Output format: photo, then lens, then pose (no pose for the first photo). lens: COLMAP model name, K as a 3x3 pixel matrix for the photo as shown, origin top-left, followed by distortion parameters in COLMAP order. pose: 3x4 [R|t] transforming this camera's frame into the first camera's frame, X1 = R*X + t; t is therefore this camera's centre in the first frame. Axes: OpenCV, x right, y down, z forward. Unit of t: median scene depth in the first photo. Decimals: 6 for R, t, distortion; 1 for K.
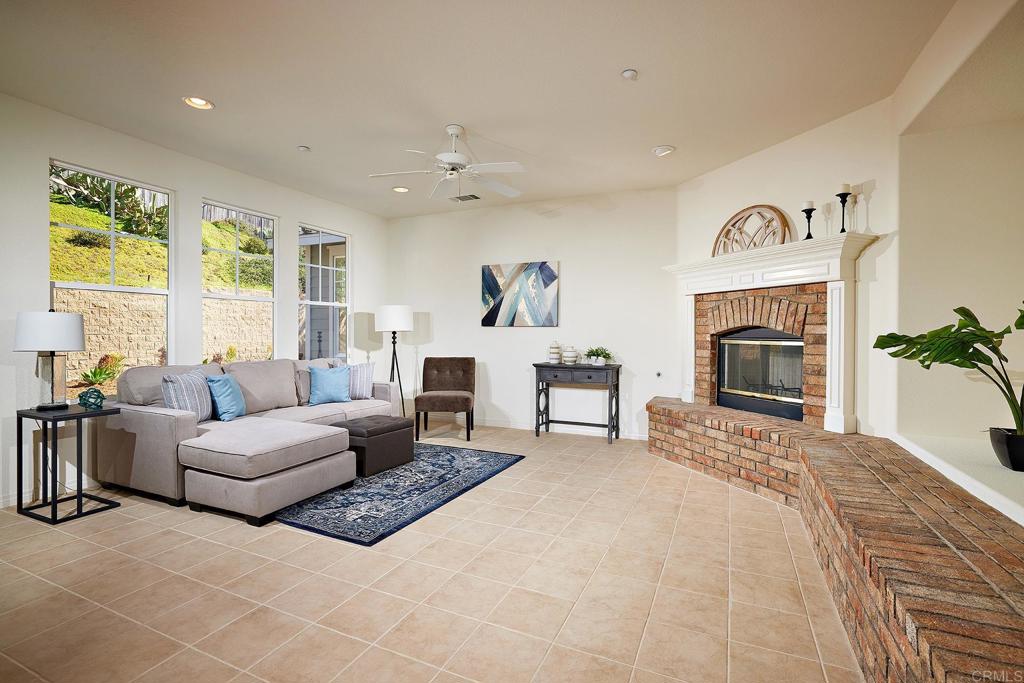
lens RADIAL K [[490.6, 0, 509.8], [0, 490.6, 333.0], [0, 0, 1]] dist [-0.000156, -0.000108]
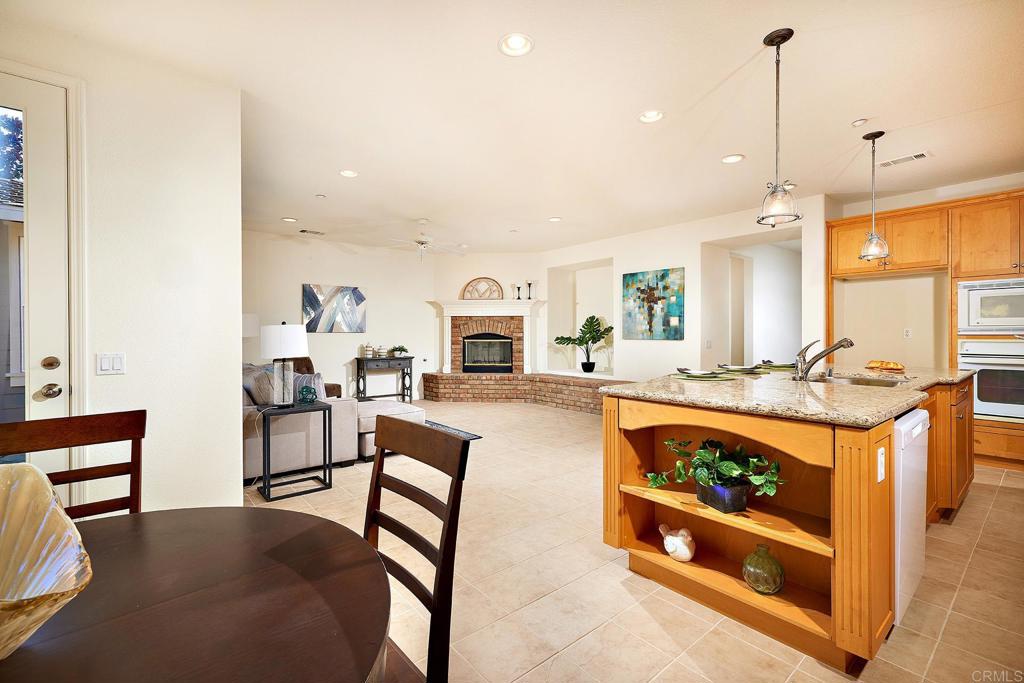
lens RADIAL K [[451.8, 0, 515.6], [0, 451.8, 336.0], [0, 0, 1]] dist [-0.000901, -0.000340]
pose [[0.401183, -0.013150, 0.915903, -1.017442], [0.003268, 0.999911, 0.012925, -0.020775], [-0.915992, -0.002192, 0.401191, 0.055546]]
